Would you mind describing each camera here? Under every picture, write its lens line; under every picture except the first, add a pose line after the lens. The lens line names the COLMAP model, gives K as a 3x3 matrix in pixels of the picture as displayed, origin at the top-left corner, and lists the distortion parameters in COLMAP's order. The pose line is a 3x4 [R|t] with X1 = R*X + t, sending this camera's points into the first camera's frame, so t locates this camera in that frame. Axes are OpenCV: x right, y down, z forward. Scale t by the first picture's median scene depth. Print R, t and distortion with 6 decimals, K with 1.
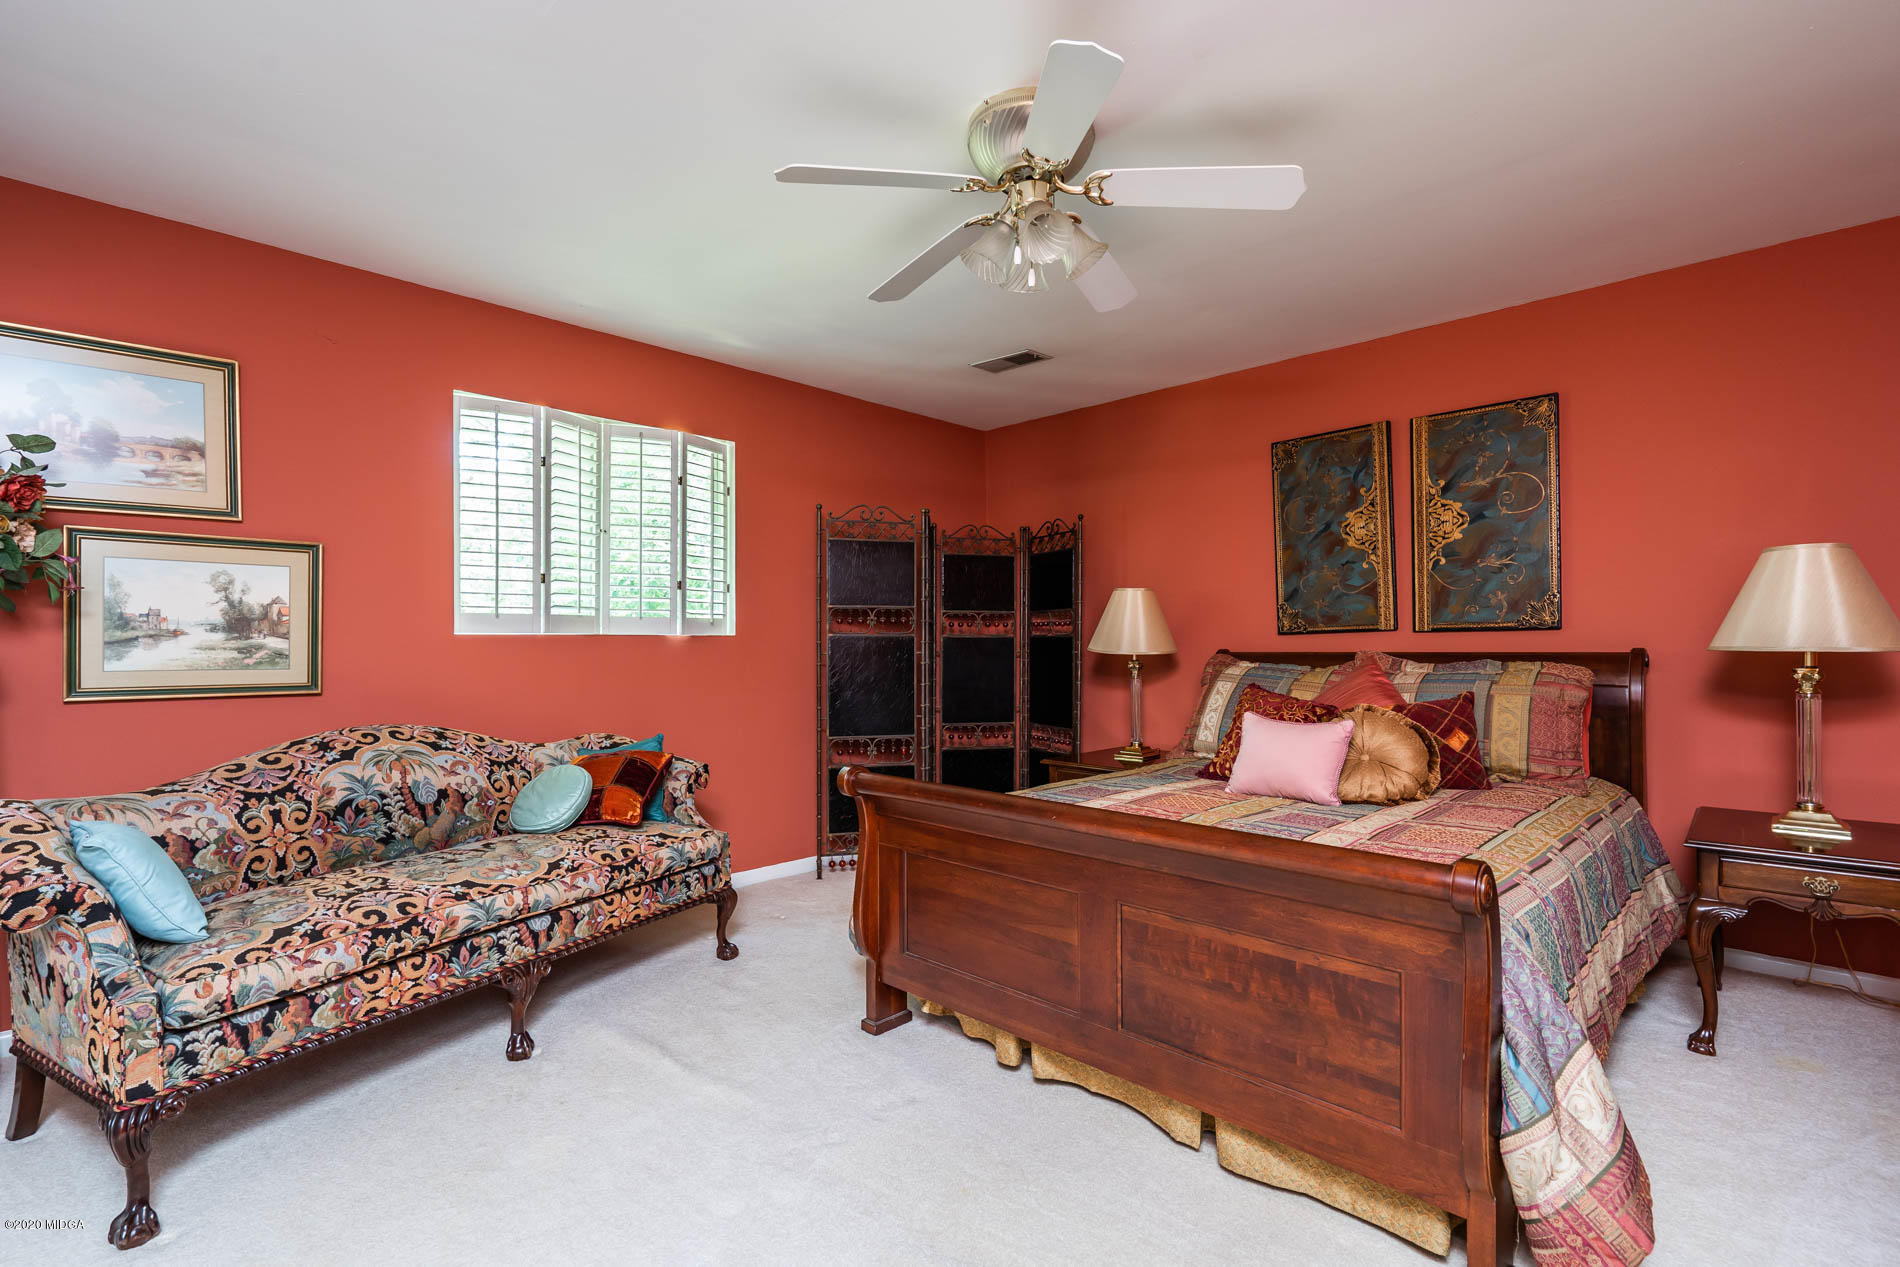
lens RADIAL K [[872.5, 0, 980.3], [0, 872.5, 639.7], [0, 0, 1]] dist [-0.001433, -0.000089]
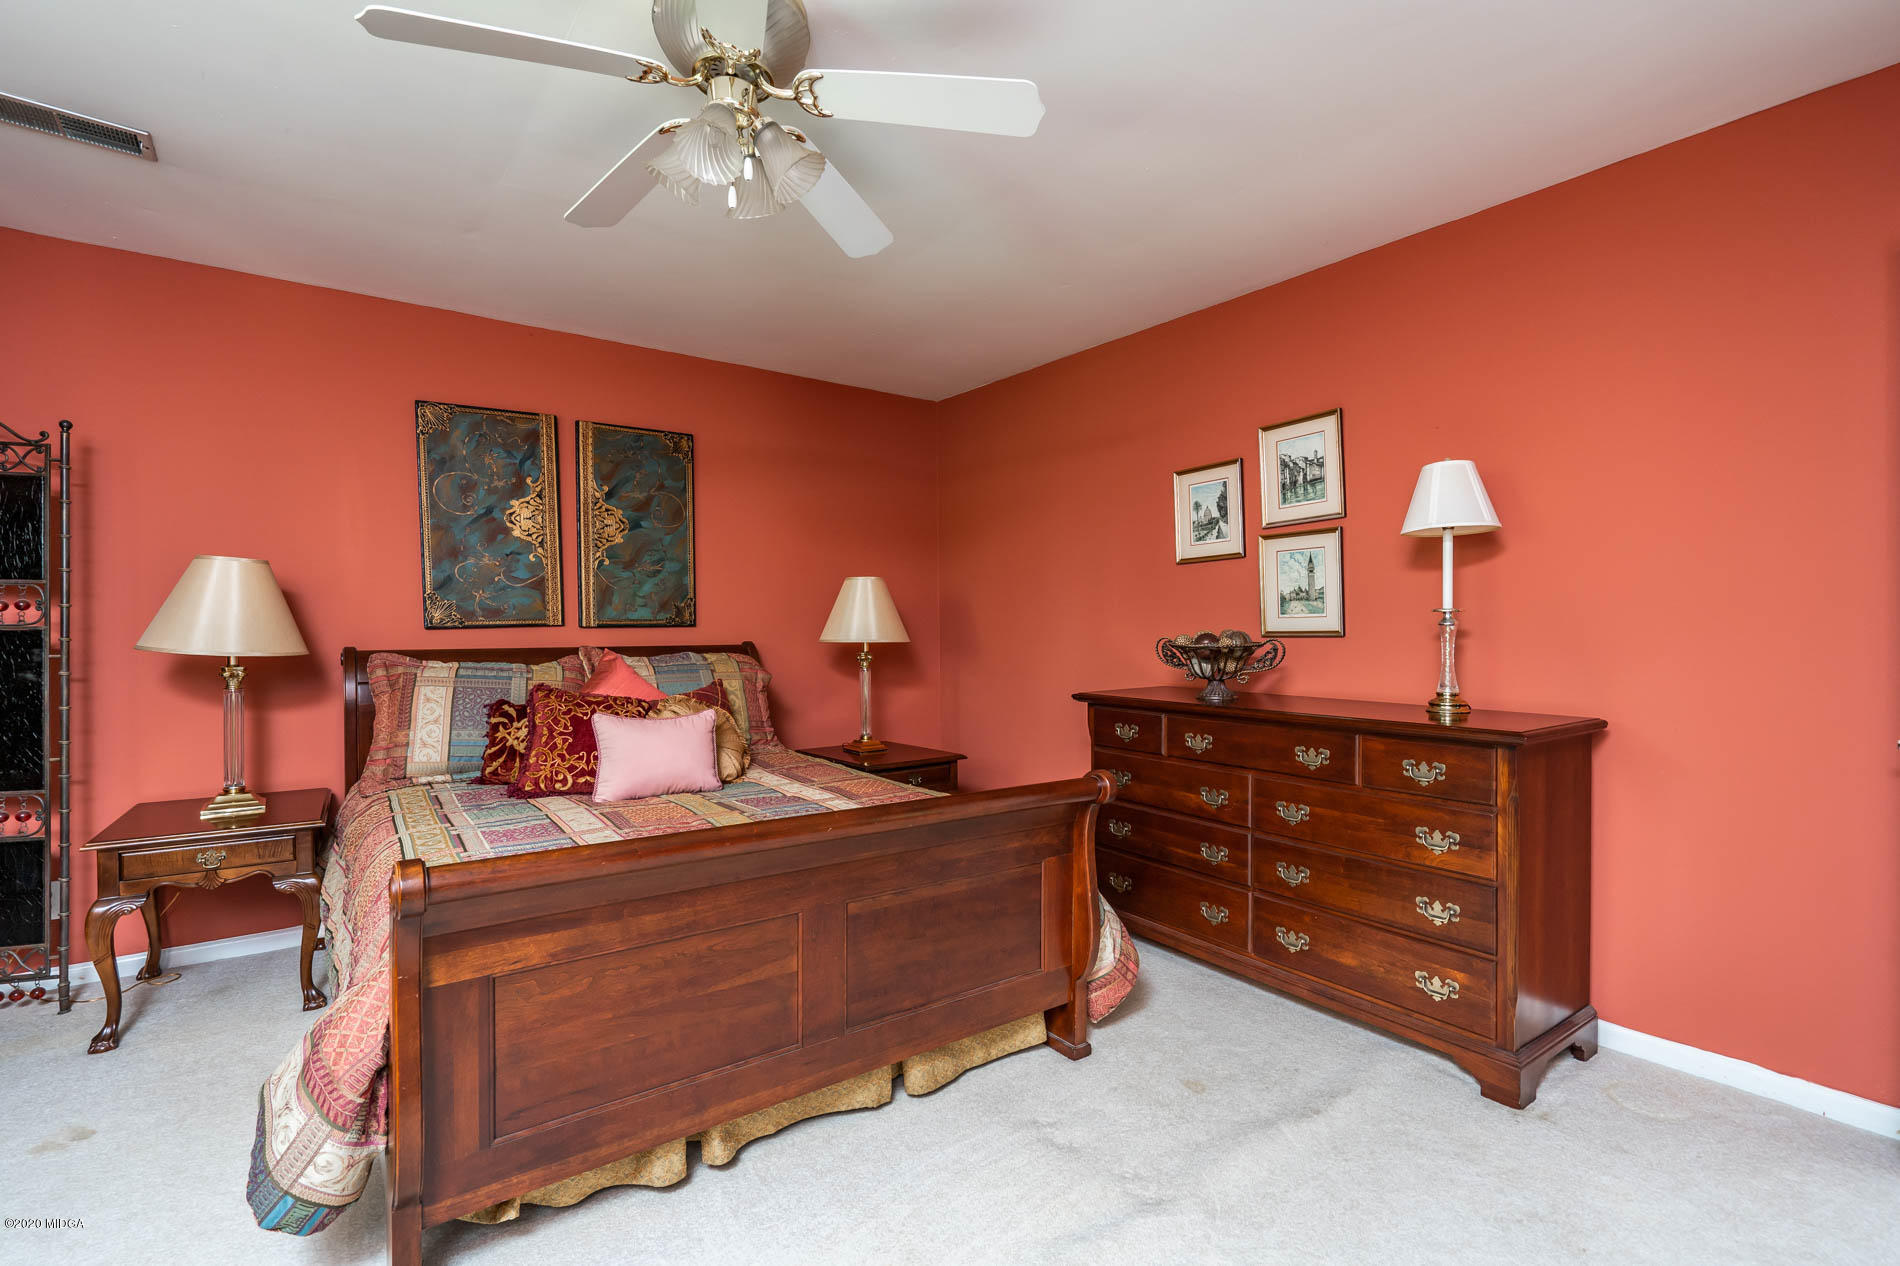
lens RADIAL K [[842.2, 0, 947.3], [0, 842.2, 642.7], [0, 0, 1]] dist [-0.010785, 0.000146]
pose [[0.191716, -0.005630, 0.981434, -0.399501], [0.001049, 0.999984, 0.005532, 0.004067], [-0.981450, -0.000031, 0.191719, 0.384492]]
